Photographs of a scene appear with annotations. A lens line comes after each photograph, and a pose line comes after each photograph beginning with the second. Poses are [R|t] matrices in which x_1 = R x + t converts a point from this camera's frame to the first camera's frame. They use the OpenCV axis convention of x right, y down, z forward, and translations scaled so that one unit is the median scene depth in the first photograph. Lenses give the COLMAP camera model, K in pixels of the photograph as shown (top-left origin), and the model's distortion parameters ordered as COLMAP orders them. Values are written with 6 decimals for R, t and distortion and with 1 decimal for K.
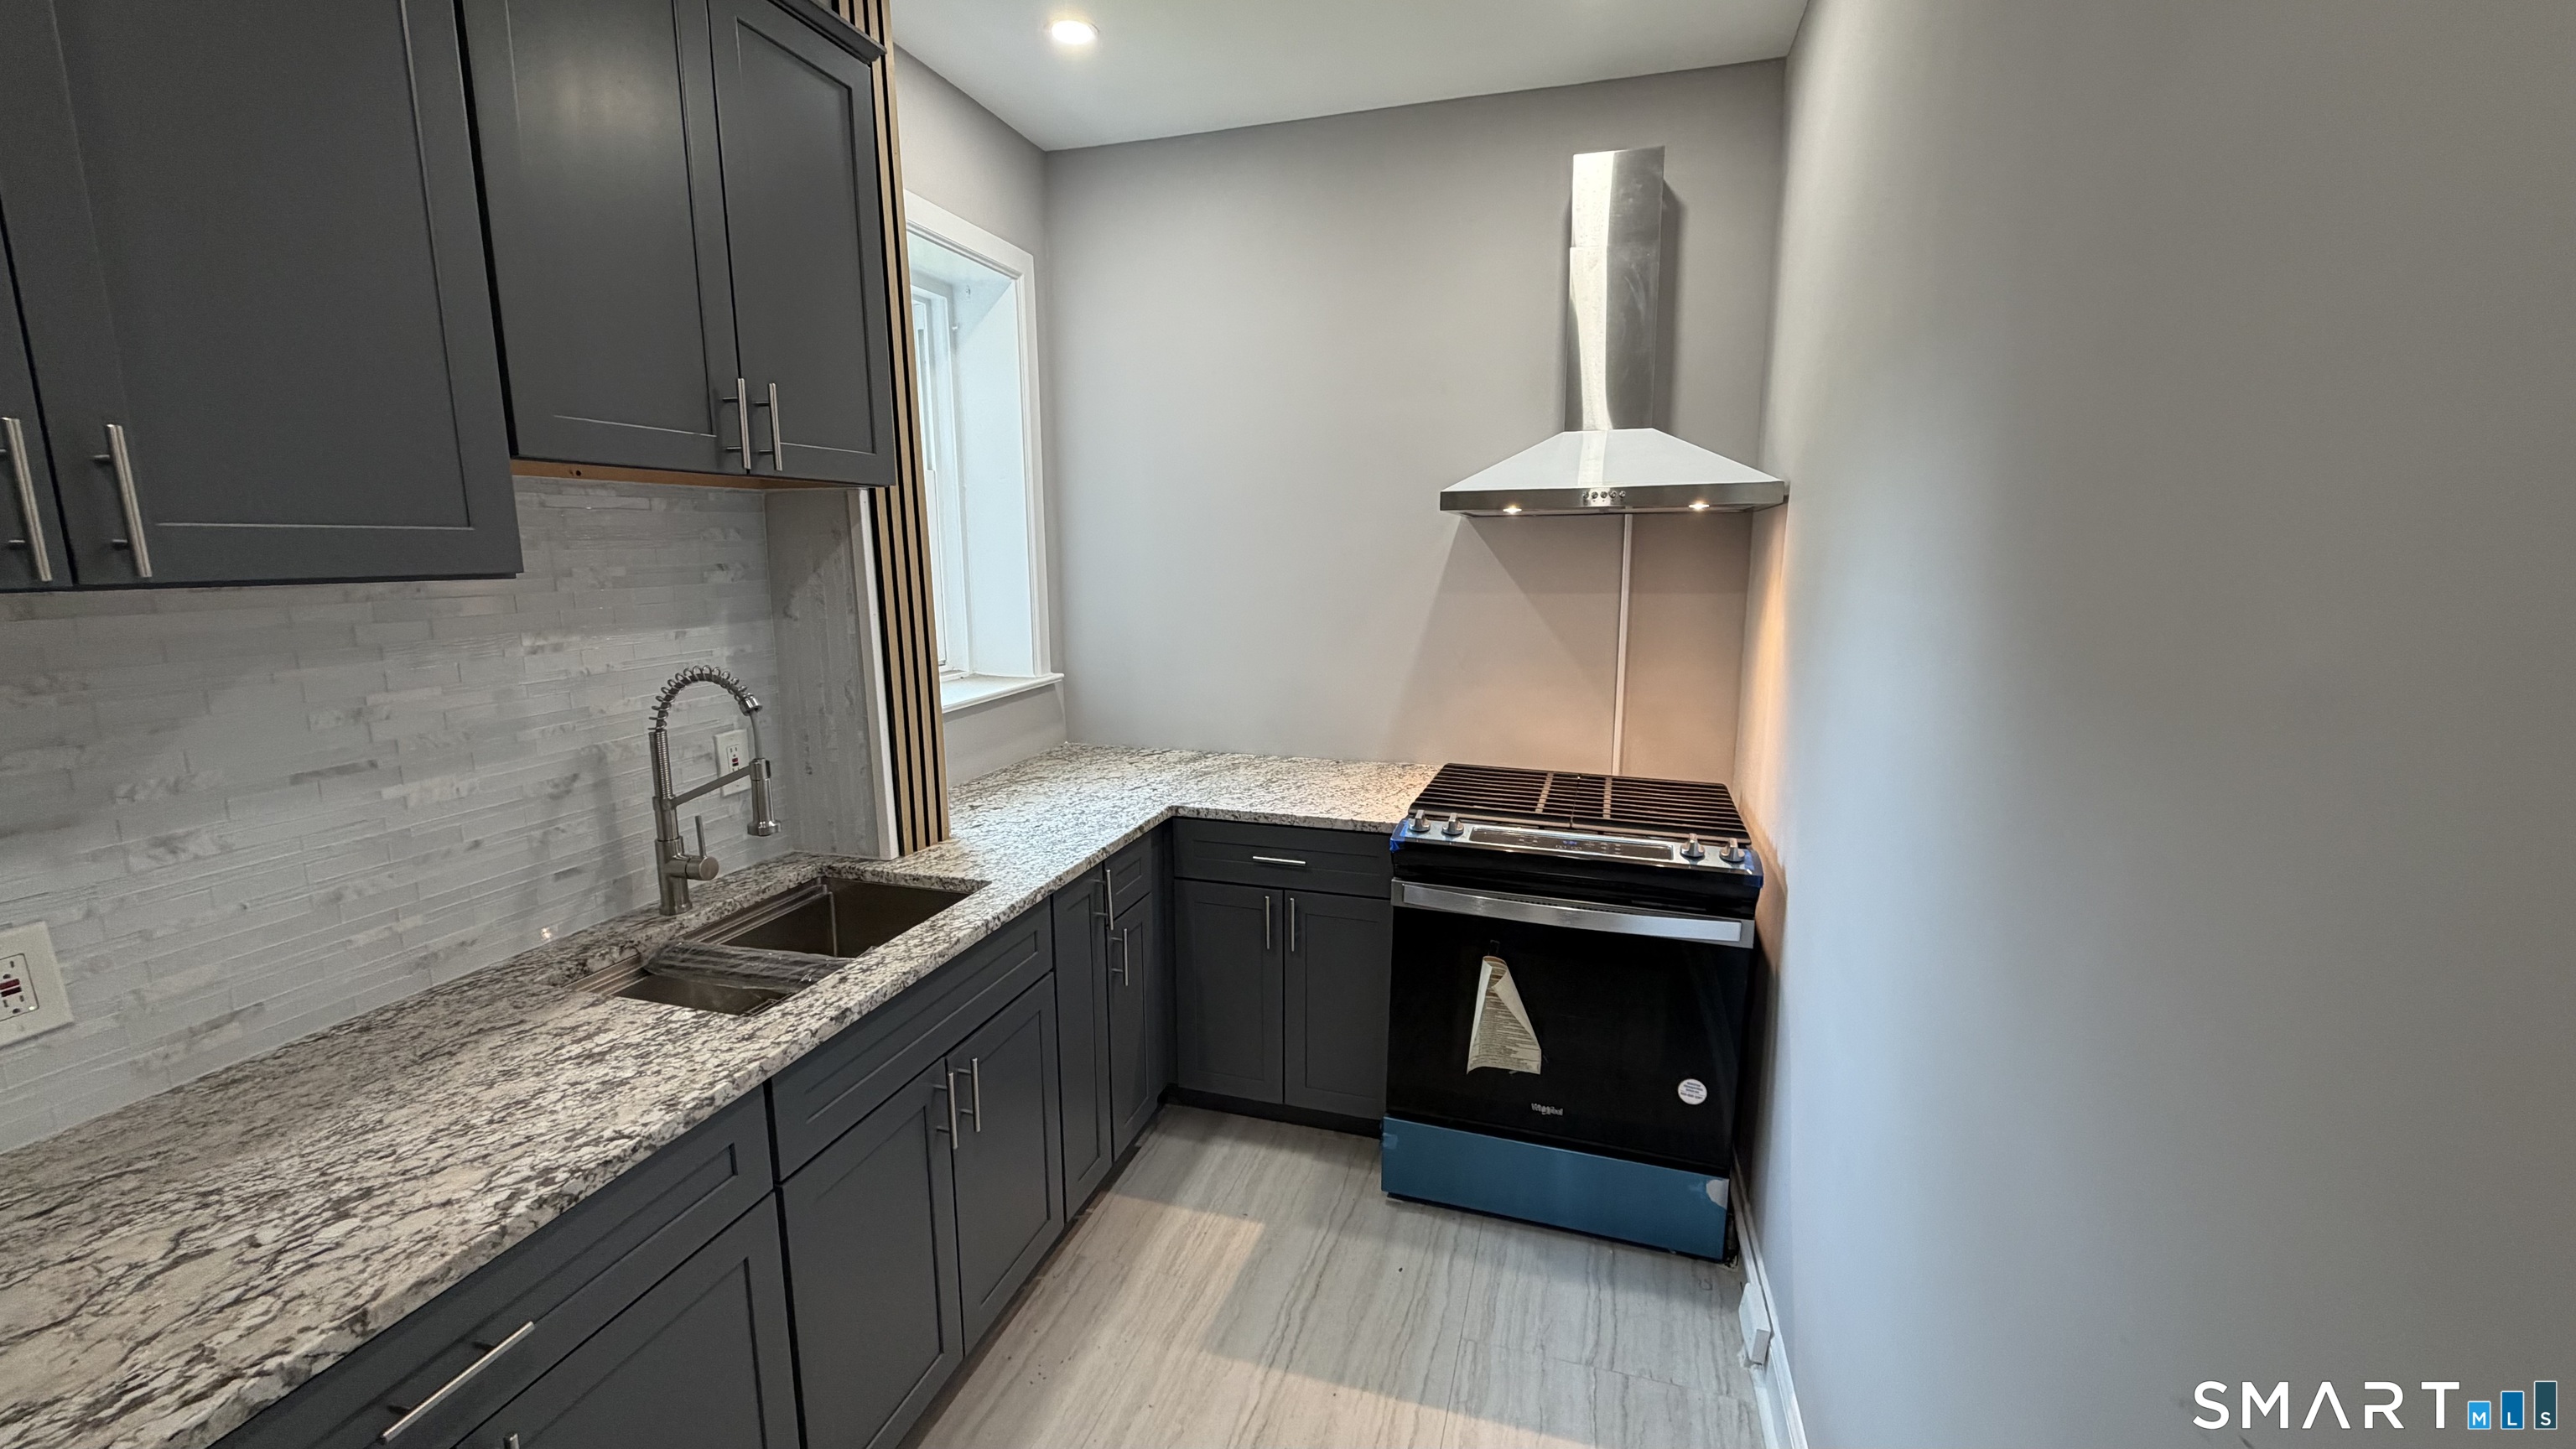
lens RADIAL K [[1007.2, 0, 1284.0], [0, 1007.2, 721.7], [0, 0, 1]] dist [0.001451, -0.000019]
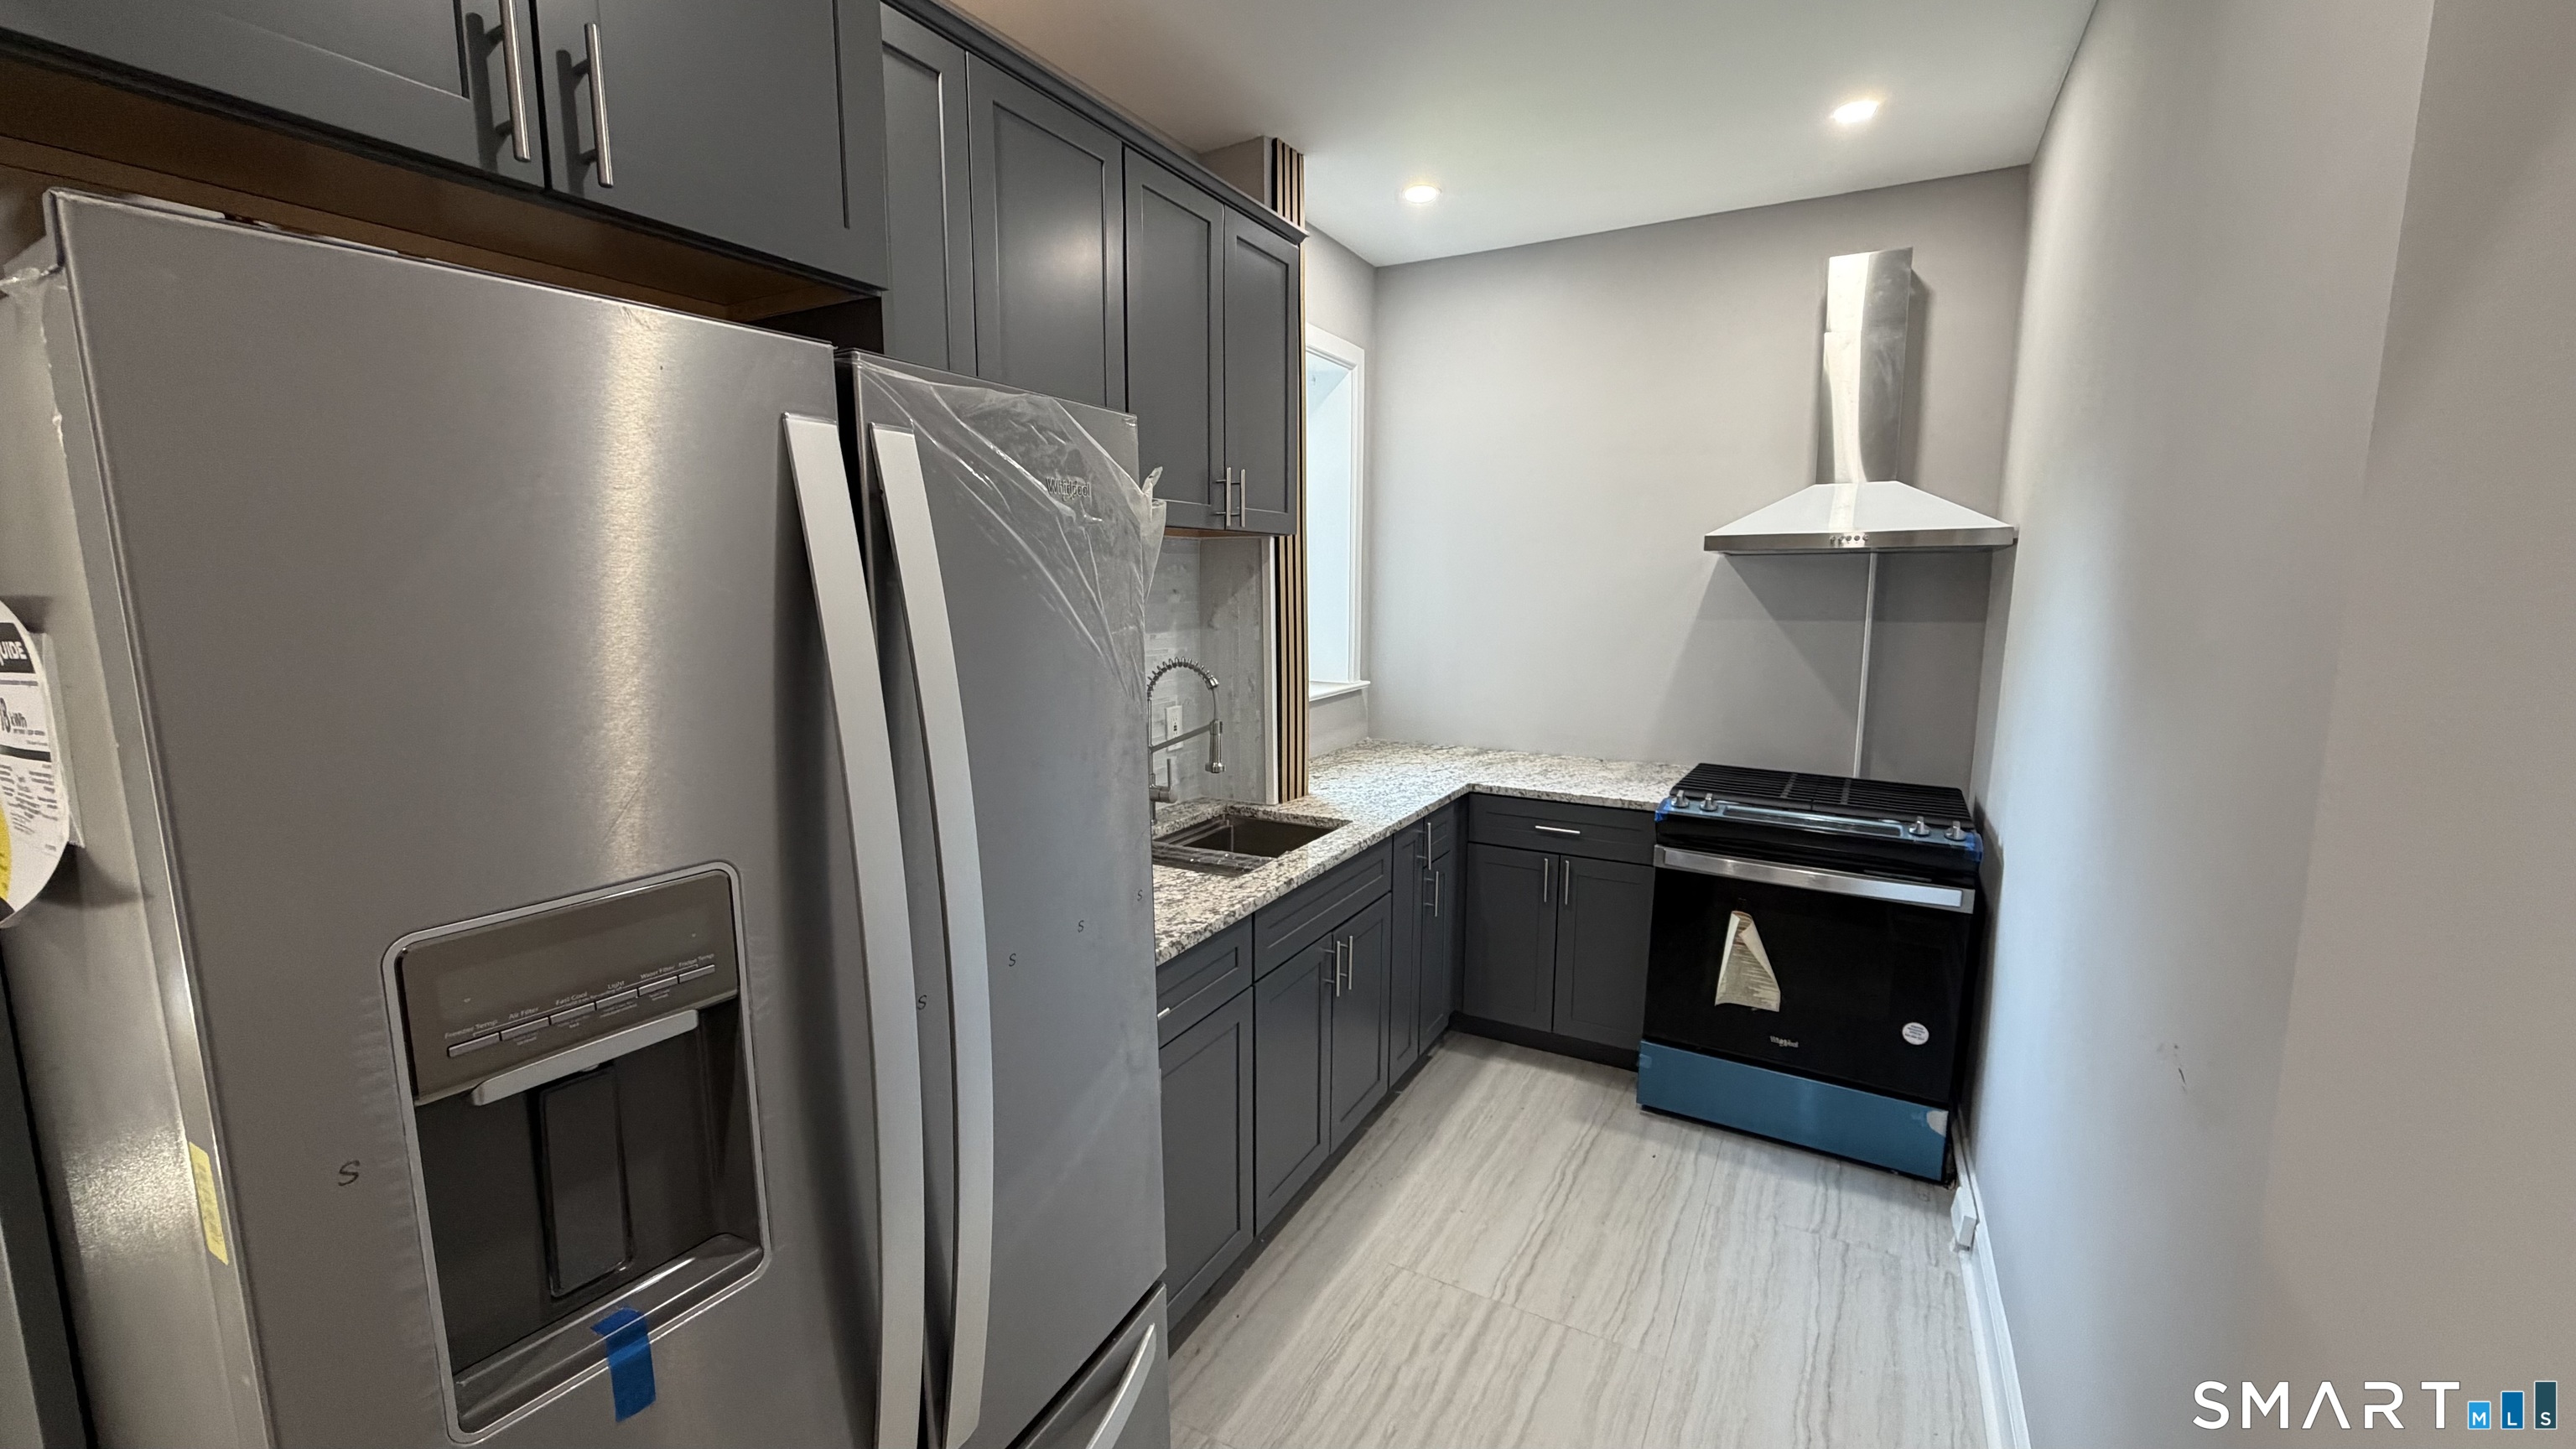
lens RADIAL K [[1007.2, 0, 1290.6], [0, 1007.2, 721.9], [0, 0, 1]] dist [0.001451, -0.000019]
pose [[0.977453, 0.034891, -0.208249, -0.083975], [-0.041470, 0.998766, -0.027310, 0.059713], [0.207039, 0.035330, 0.977695, -0.336415]]
